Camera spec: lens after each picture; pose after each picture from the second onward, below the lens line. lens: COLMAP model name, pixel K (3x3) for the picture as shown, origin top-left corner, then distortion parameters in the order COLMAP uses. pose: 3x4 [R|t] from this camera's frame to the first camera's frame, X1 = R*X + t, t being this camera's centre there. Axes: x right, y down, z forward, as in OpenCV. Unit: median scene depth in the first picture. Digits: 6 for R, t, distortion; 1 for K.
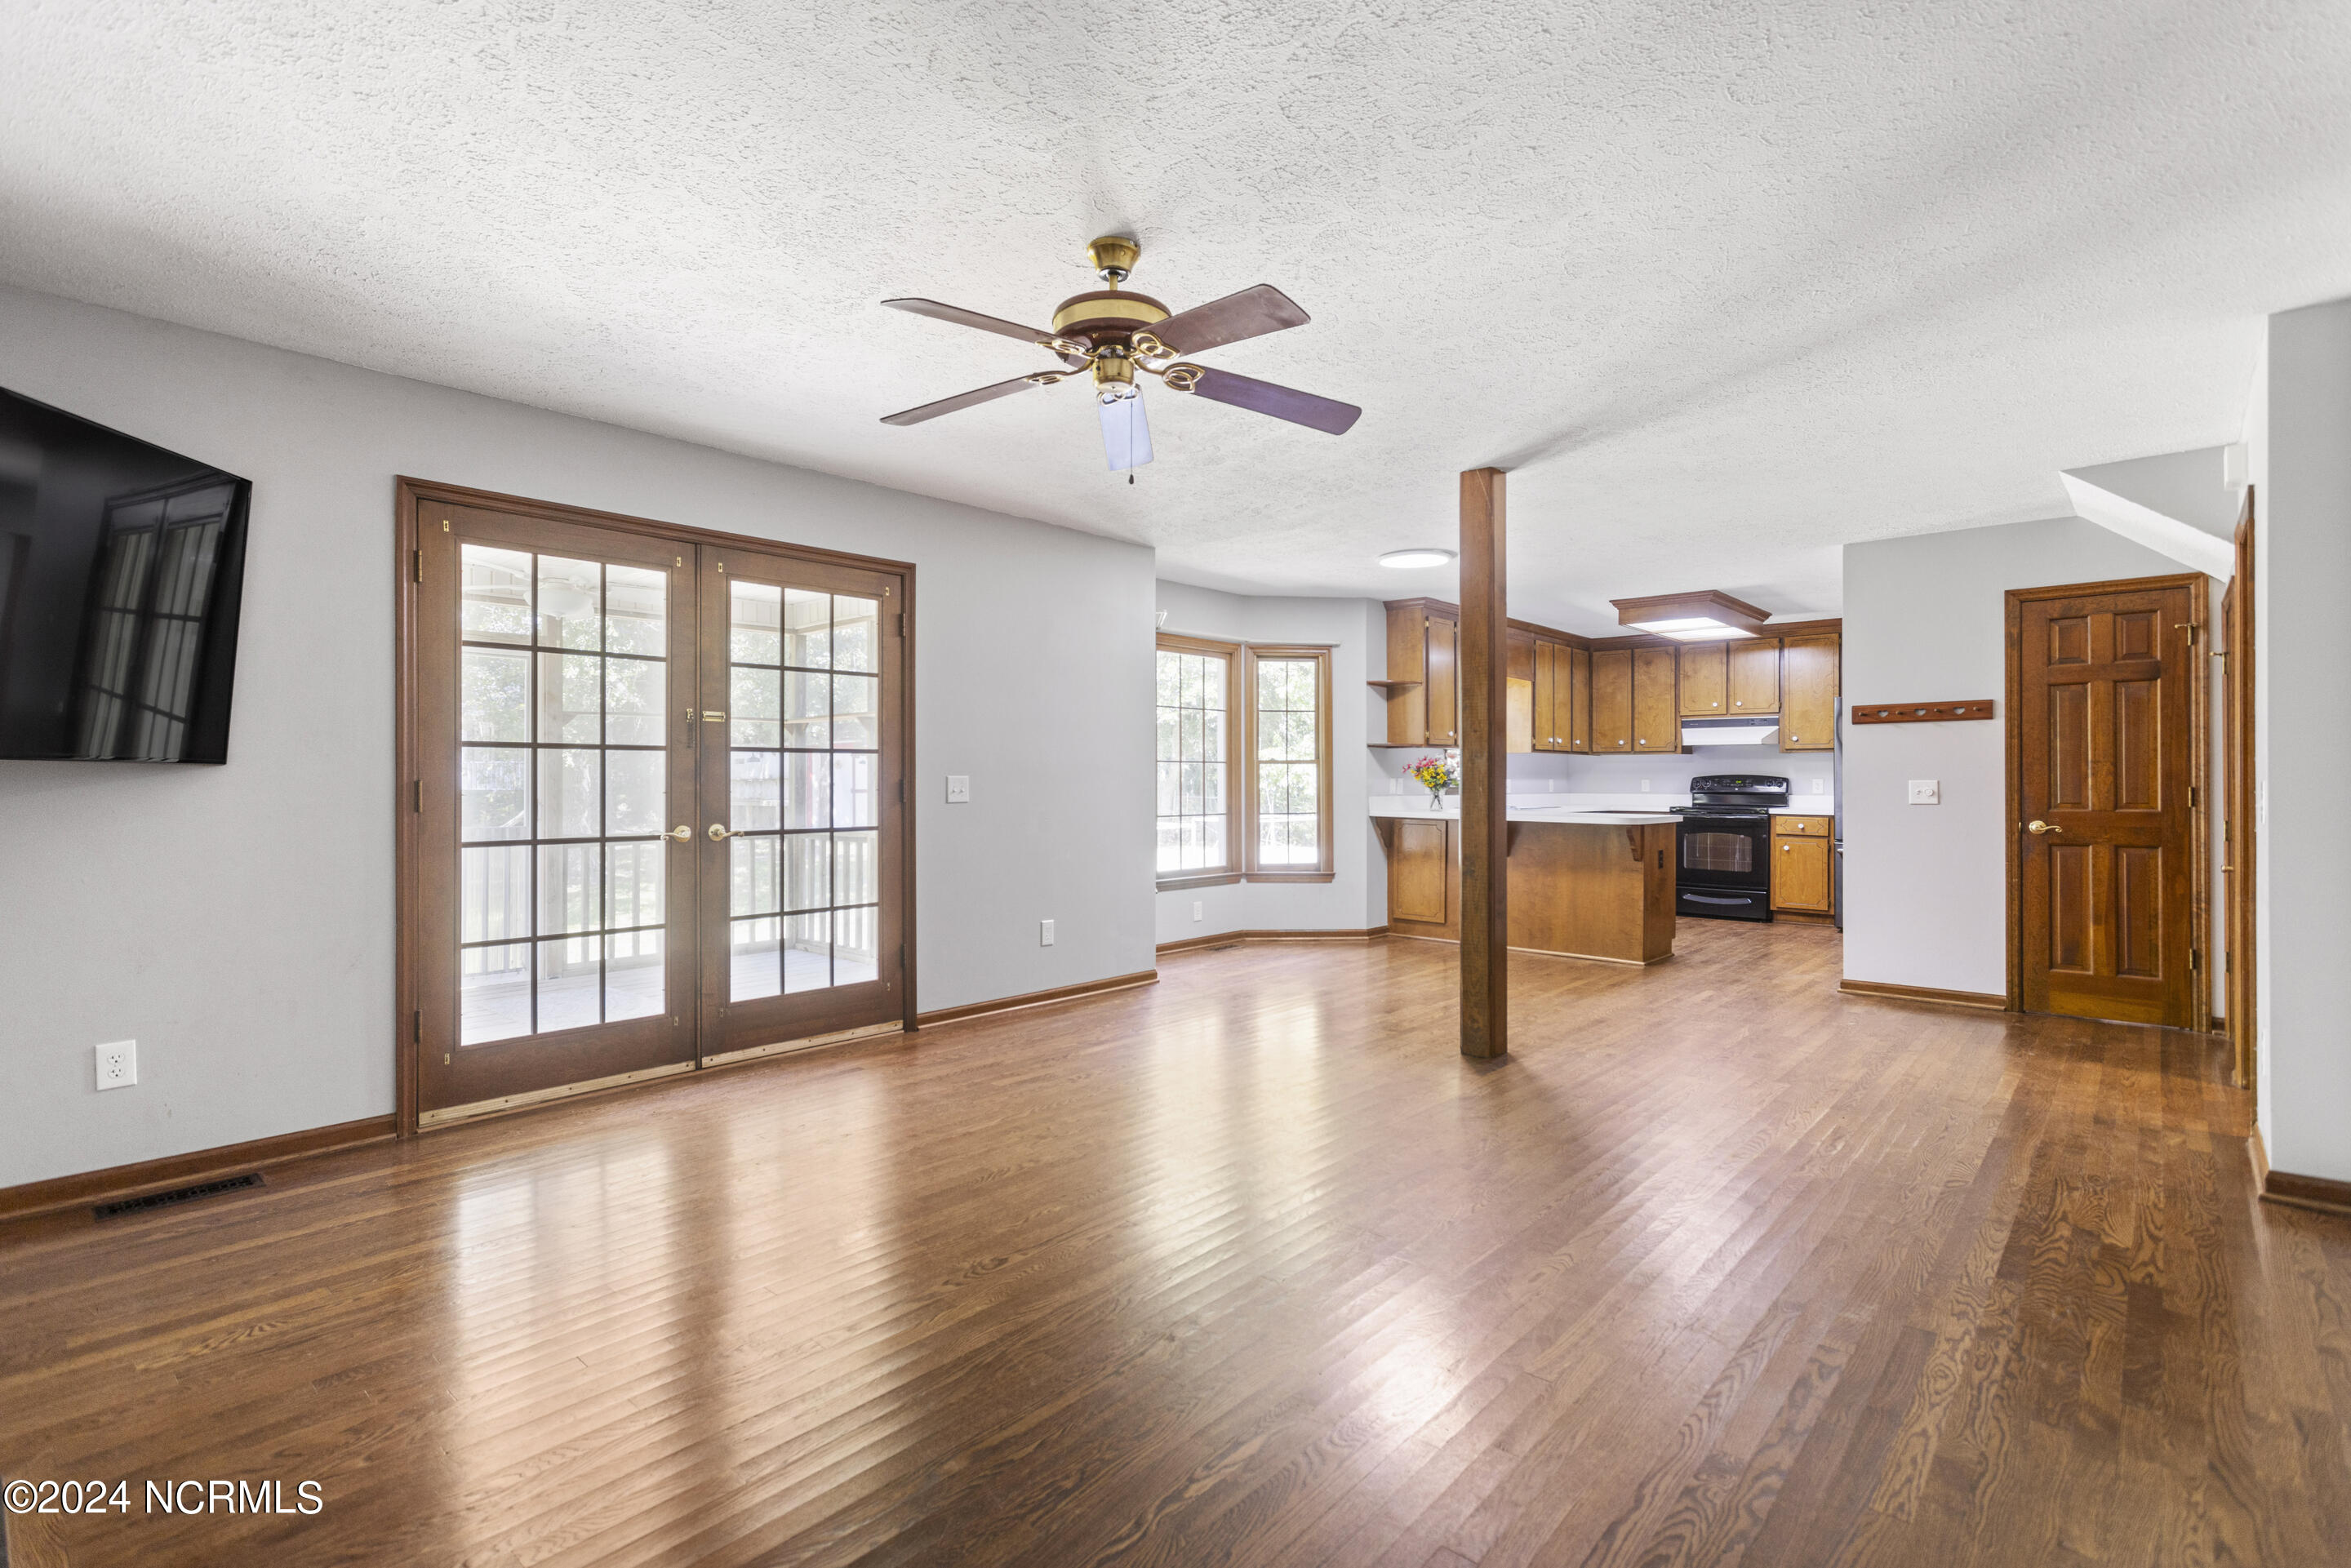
lens RADIAL K [[1113.6, 0, 1176.3], [0, 1113.6, 772.2], [0, 0, 1]] dist [0.001019, 0.000634]
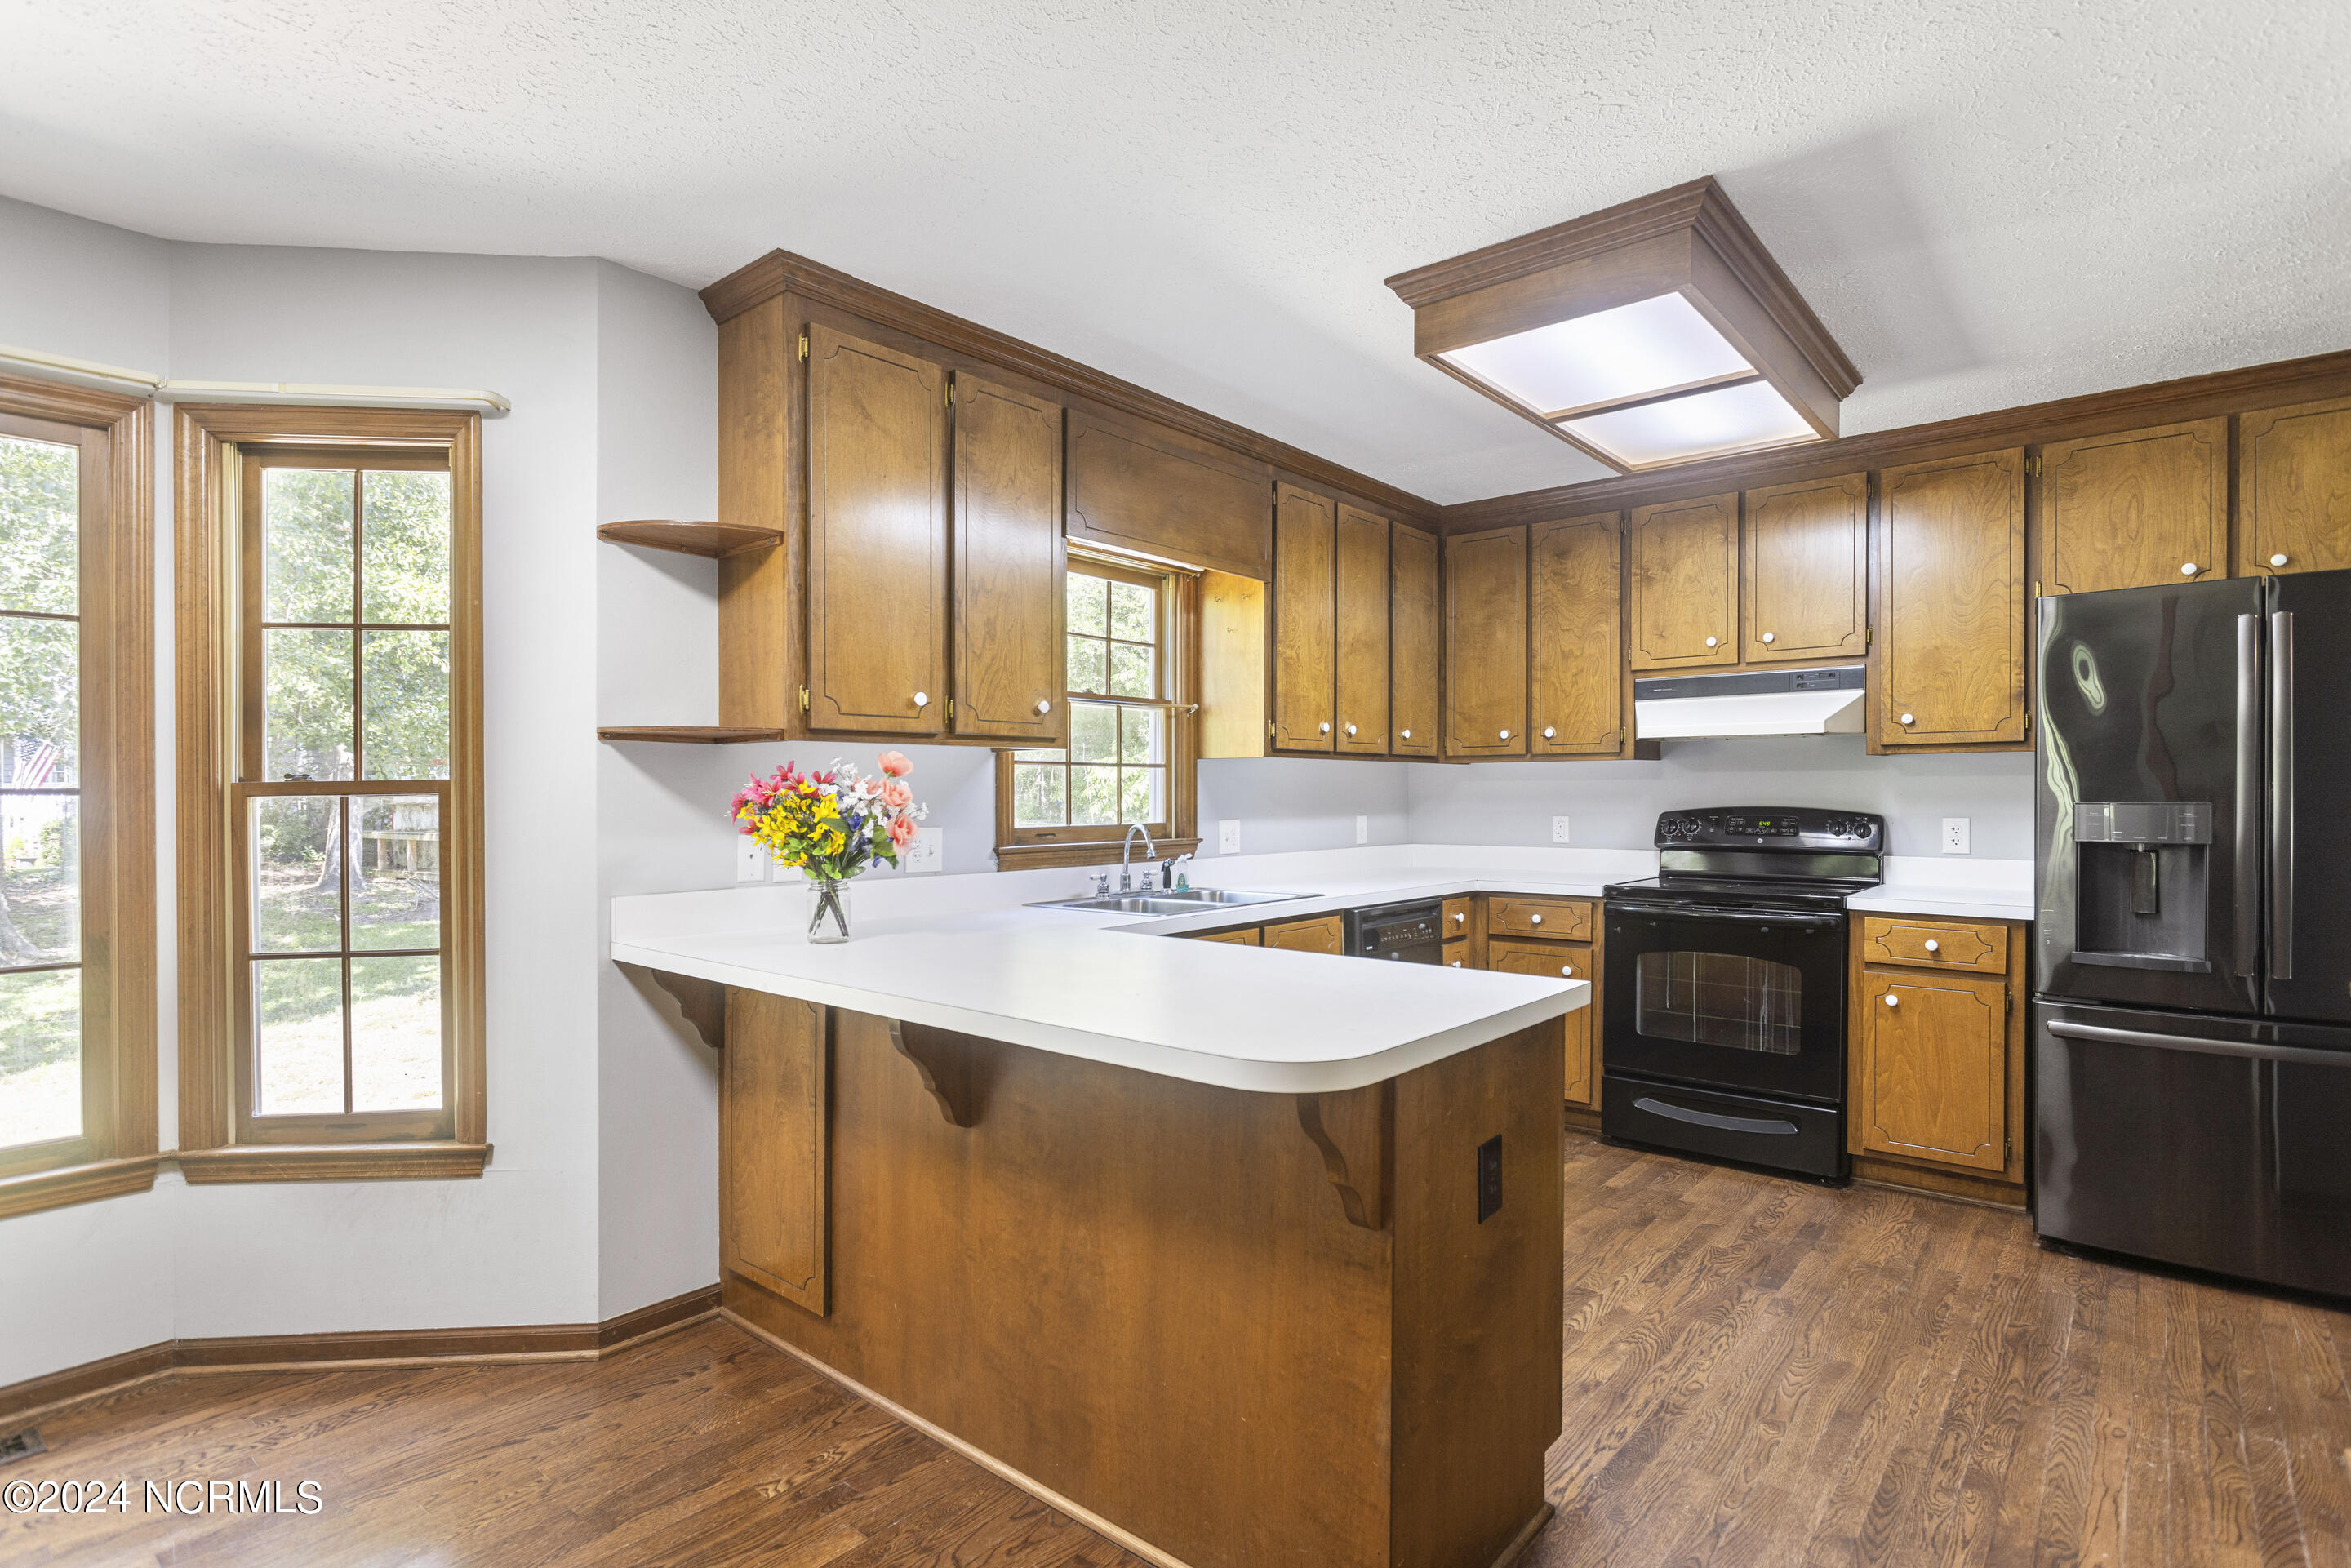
lens RADIAL K [[1177.3, 0, 1178.2], [0, 1177.3, 793.9], [0, 0, 1]] dist [-0.009618, 0.004762]
pose [[0.999766, -0.003807, 0.021272, 0.320483], [0.003602, 0.999947, 0.009664, -0.009686], [-0.021307, -0.009585, 0.999727, 0.657880]]
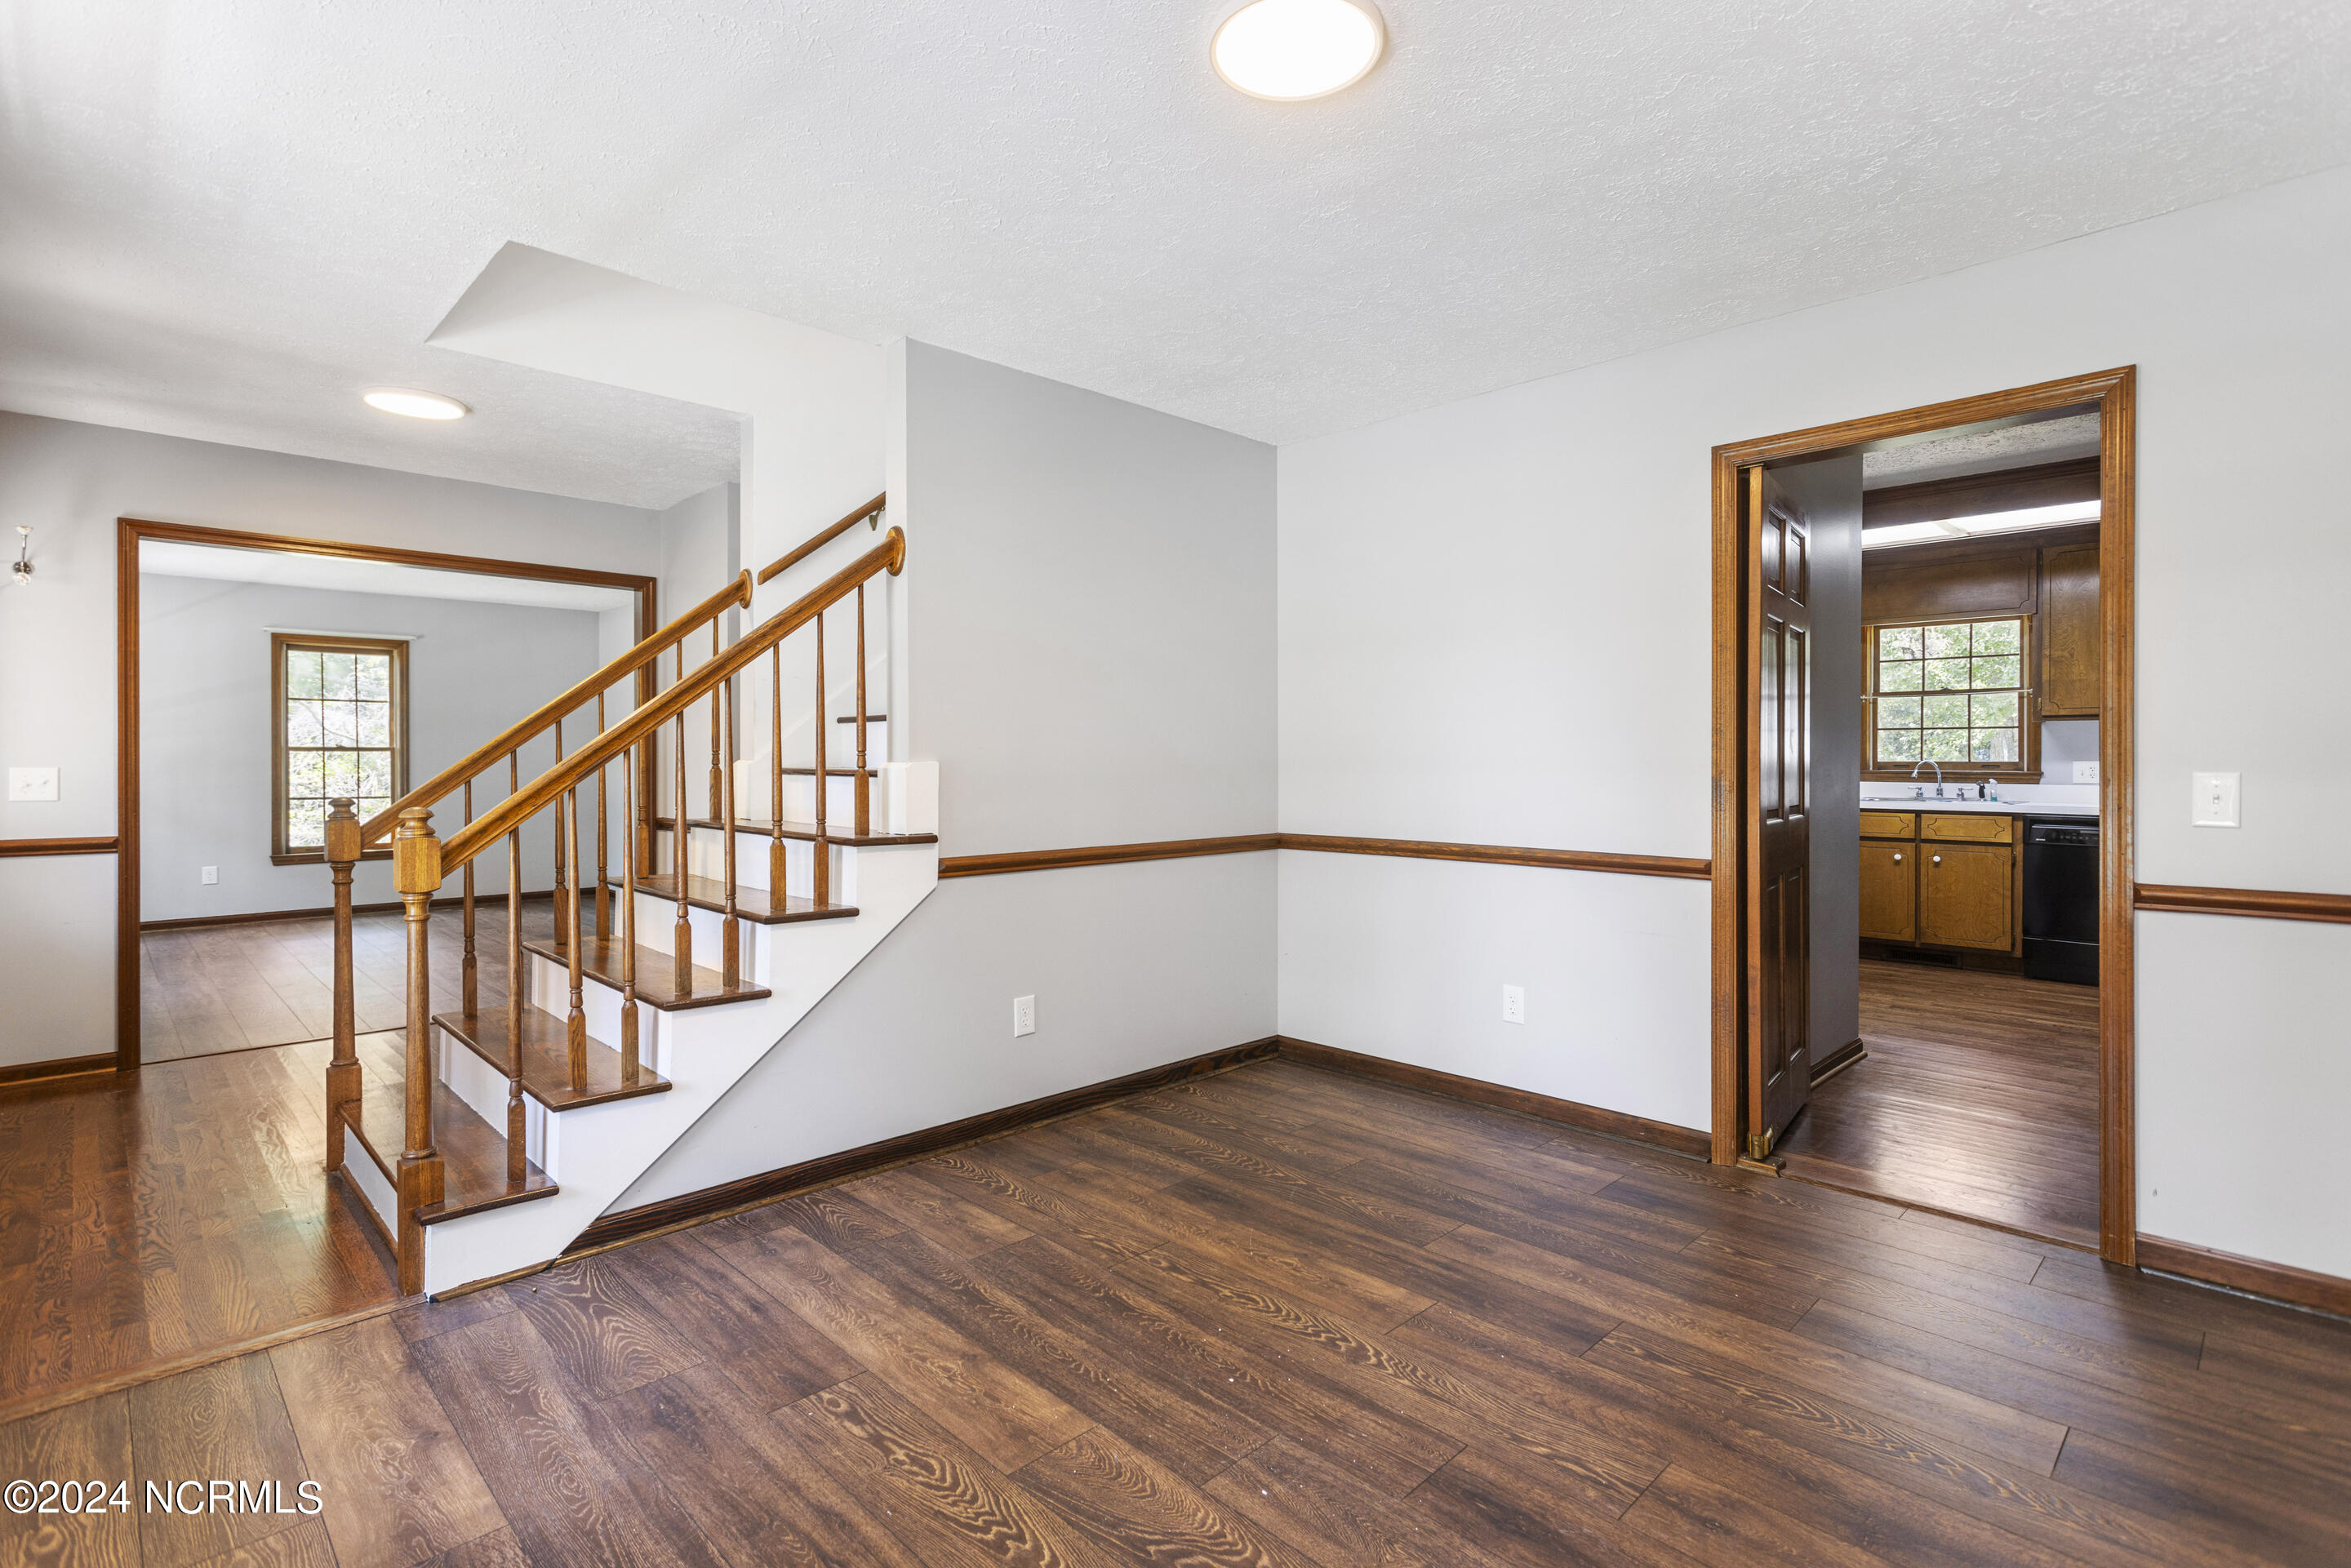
lens RADIAL K [[1113.6, 0, 1182.9], [0, 1113.6, 774.0], [0, 0, 1]] dist [0.001019, 0.000634]
pose [[-0.066318, 0.013456, -0.997708, 1.158939], [0.013149, 0.999834, 0.012611, -0.001444], [0.997712, -0.012282, -0.066484, 0.626130]]
